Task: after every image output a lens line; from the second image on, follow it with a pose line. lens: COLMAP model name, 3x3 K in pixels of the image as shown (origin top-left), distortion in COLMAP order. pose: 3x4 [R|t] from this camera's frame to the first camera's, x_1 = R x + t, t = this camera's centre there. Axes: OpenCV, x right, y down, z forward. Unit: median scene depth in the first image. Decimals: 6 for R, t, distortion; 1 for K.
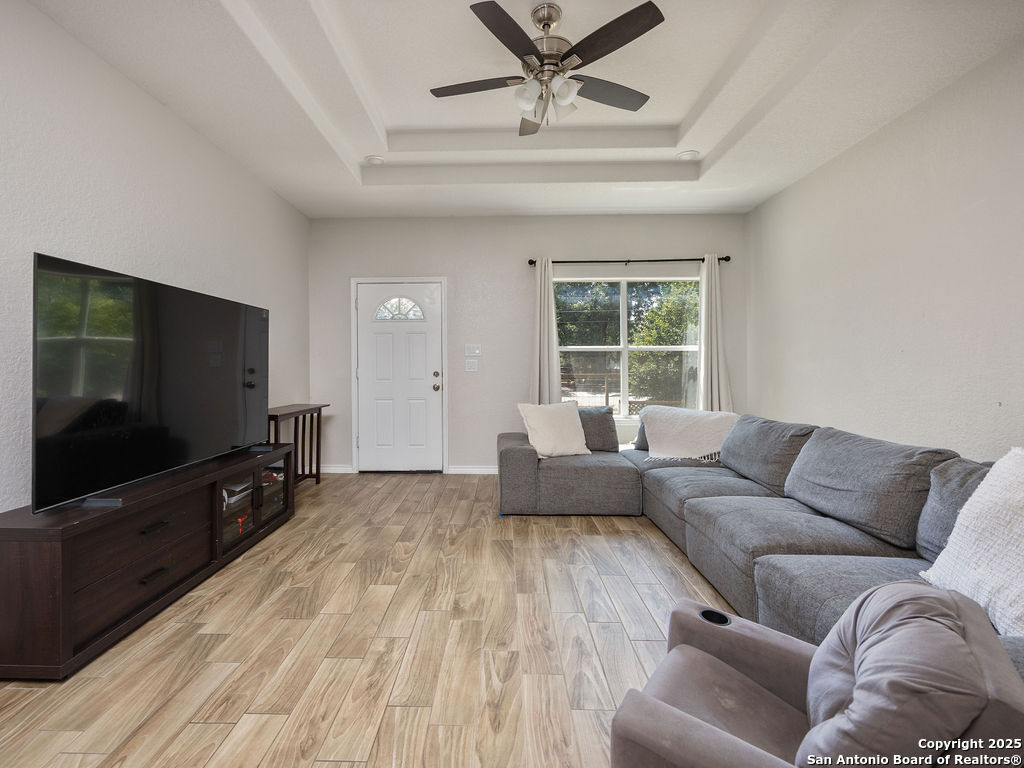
lens RADIAL K [[457.5, 0, 507.2], [0, 457.5, 375.3], [0, 0, 1]] dist [0.001007, 0.000569]
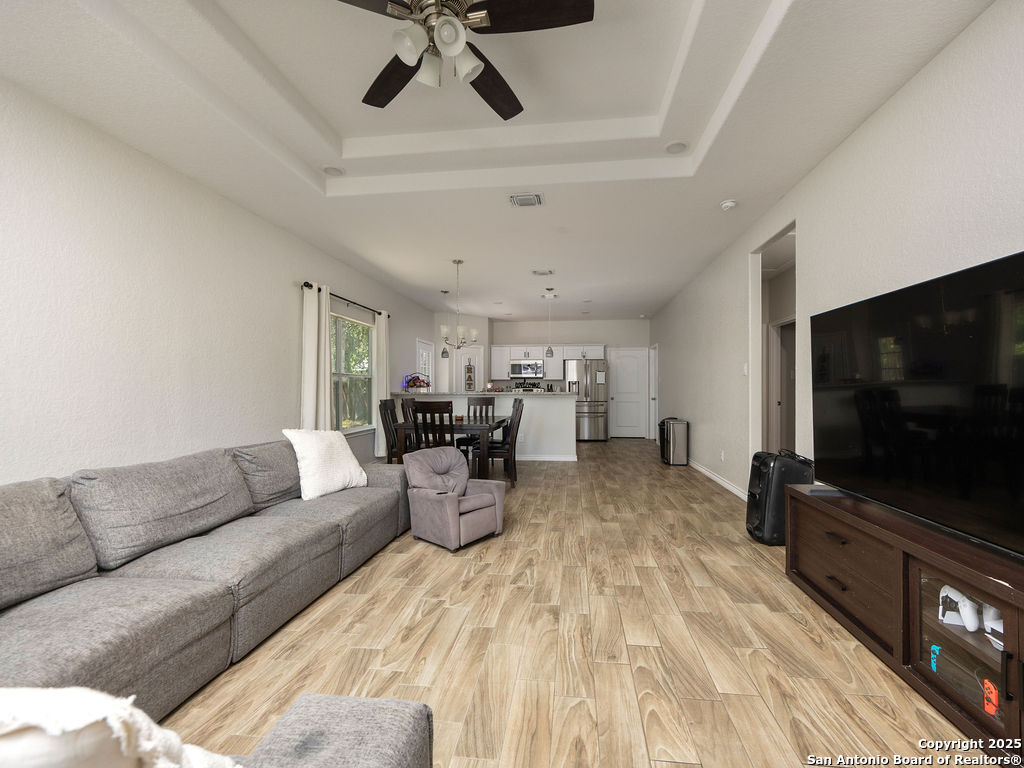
lens RADIAL K [[457.5, 0, 512.5], [0, 457.5, 385.2], [0, 0, 1]] dist [0.001007, 0.000569]
pose [[-0.989245, 0.005678, 0.146156, -0.172995], [0.006743, 0.999954, 0.006792, -0.037837], [-0.146111, 0.007705, -0.989238, 2.103687]]
